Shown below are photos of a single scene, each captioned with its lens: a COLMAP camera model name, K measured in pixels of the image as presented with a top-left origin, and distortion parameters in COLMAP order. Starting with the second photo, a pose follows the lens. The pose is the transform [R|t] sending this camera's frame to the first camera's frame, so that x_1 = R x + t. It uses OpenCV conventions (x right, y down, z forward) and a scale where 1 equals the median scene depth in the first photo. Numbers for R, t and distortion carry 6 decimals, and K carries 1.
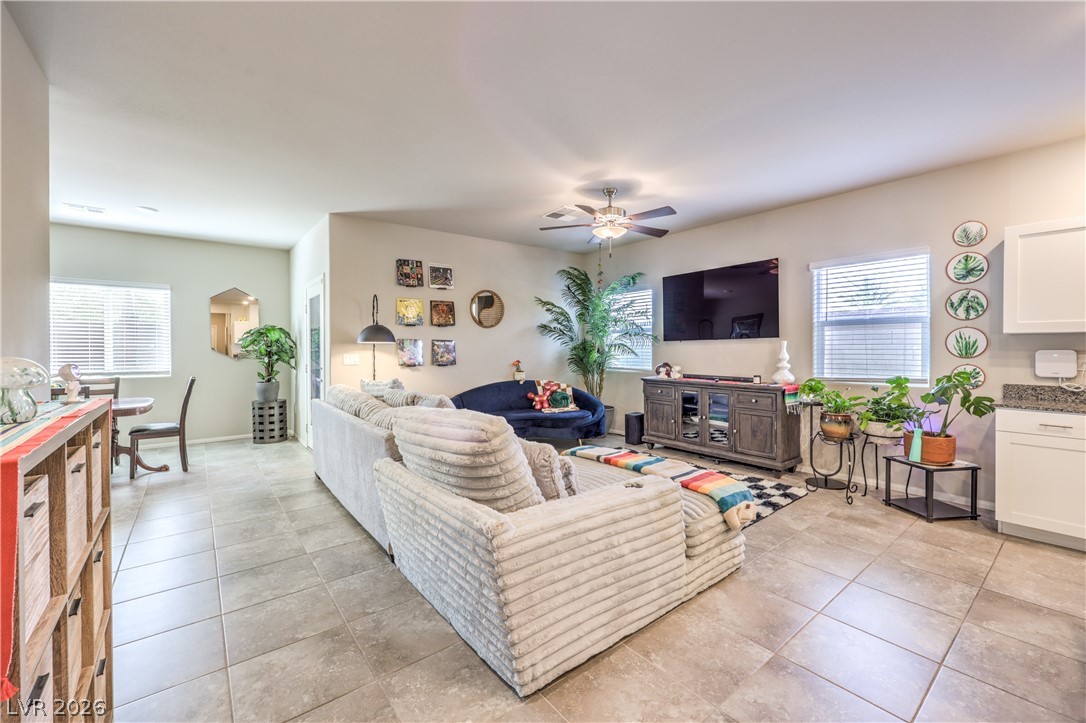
lens RADIAL K [[452.4, 0, 543.6], [0, 452.4, 353.5], [0, 0, 1]] dist [0.004548, -0.000954]
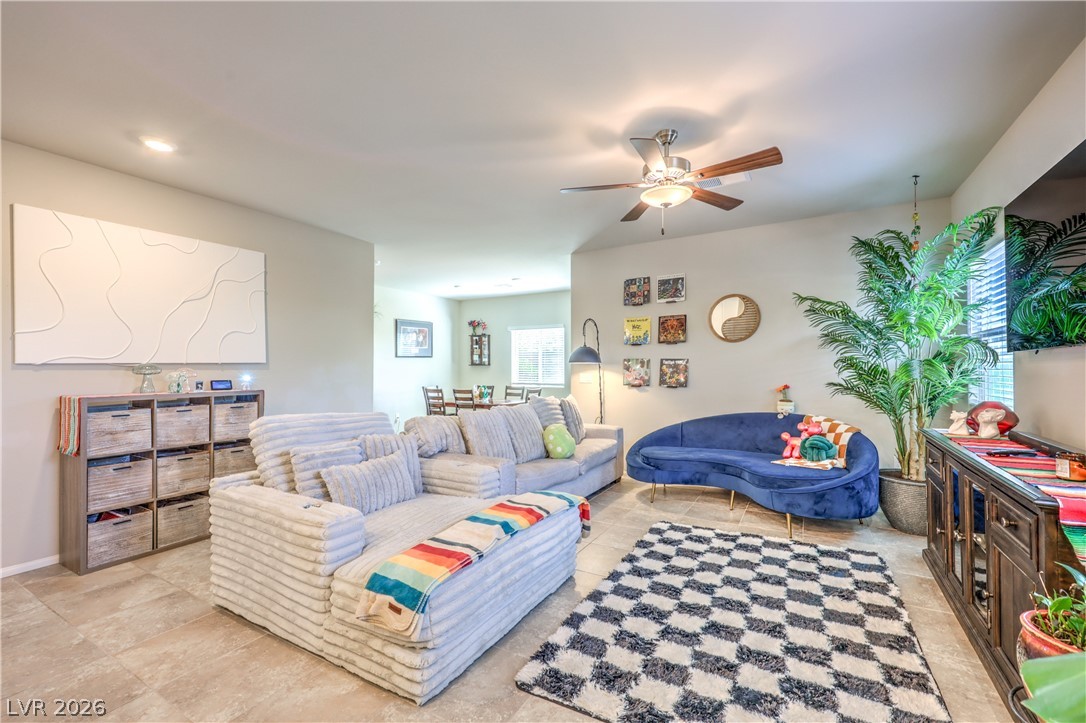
lens RADIAL K [[452.4, 0, 536.4], [0, 452.4, 366.6], [0, 0, 1]] dist [0.004548, -0.000954]
pose [[0.367196, -0.002142, -0.930141, 0.548862], [-0.008744, 0.999945, -0.005754, -0.007534], [0.930102, 0.010246, 0.367157, 0.450677]]
